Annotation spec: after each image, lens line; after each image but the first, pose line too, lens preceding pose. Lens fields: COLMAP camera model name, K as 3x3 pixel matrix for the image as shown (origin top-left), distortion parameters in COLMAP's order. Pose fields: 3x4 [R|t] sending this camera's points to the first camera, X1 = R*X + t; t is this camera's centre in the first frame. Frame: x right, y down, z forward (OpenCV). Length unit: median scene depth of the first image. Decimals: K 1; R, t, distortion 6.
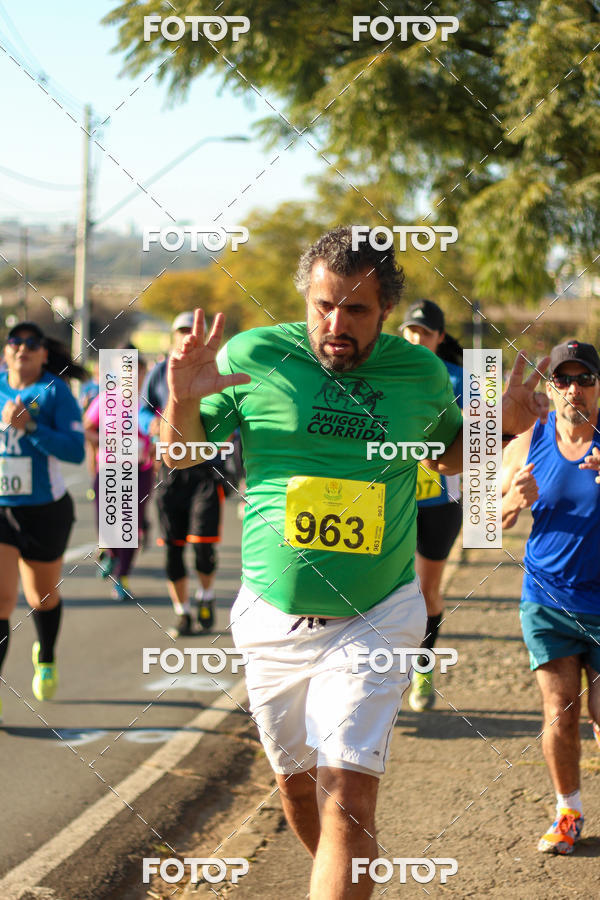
lens RADIAL K [[2039.4, 0, 319.0], [0, 2039.4, 506.2], [0, 0, 1]] dist [-0.124488, 0.000000]
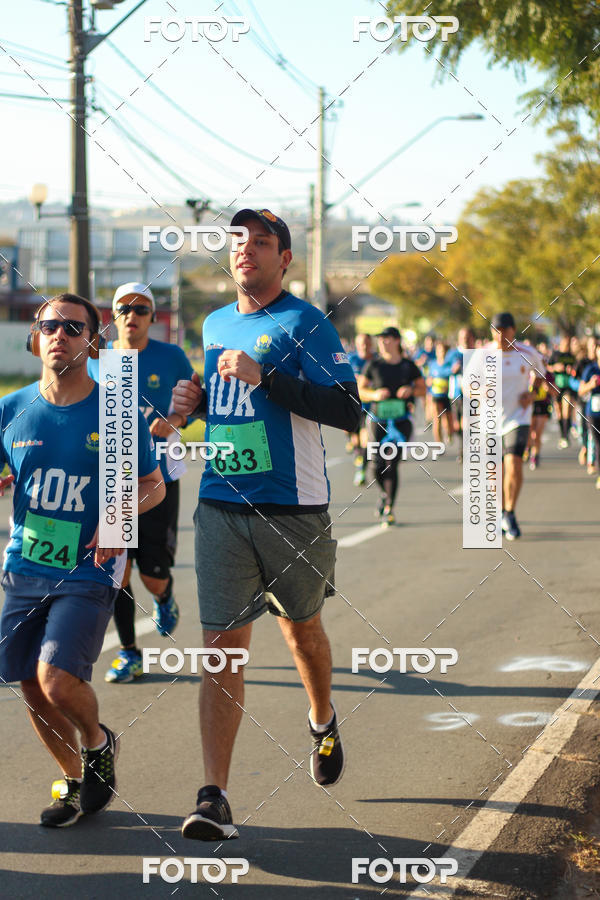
lens RADIAL K [[2039.4, 0, 317.5], [0, 2039.4, 492.6], [0, 0, 1]] dist [-0.124488, 0.000000]
pose [[0.994195, -0.011631, -0.106967, -0.080888], [0.011829, 0.999929, 0.001214, 0.003573], [0.106946, -0.002473, 0.994262, 0.036851]]
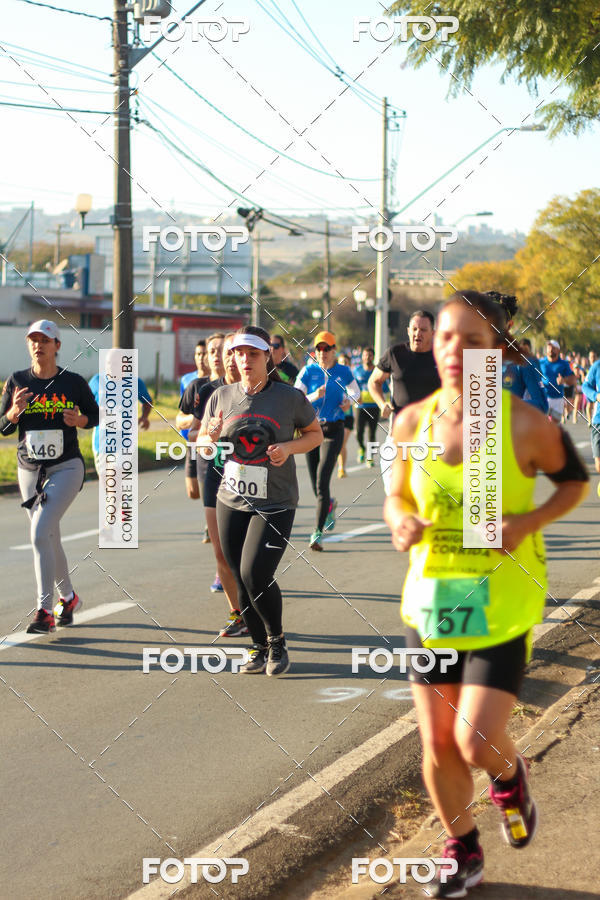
lens RADIAL K [[2039.4, 0, 332.5], [0, 2039.4, 478.2], [0, 0, 1]] dist [-0.124488, 0.000000]
pose [[0.989629, -0.005979, -0.143520, 0.030231], [0.004592, 0.999939, -0.009998, 0.013887], [0.143571, 0.009236, 0.989597, -0.036161]]
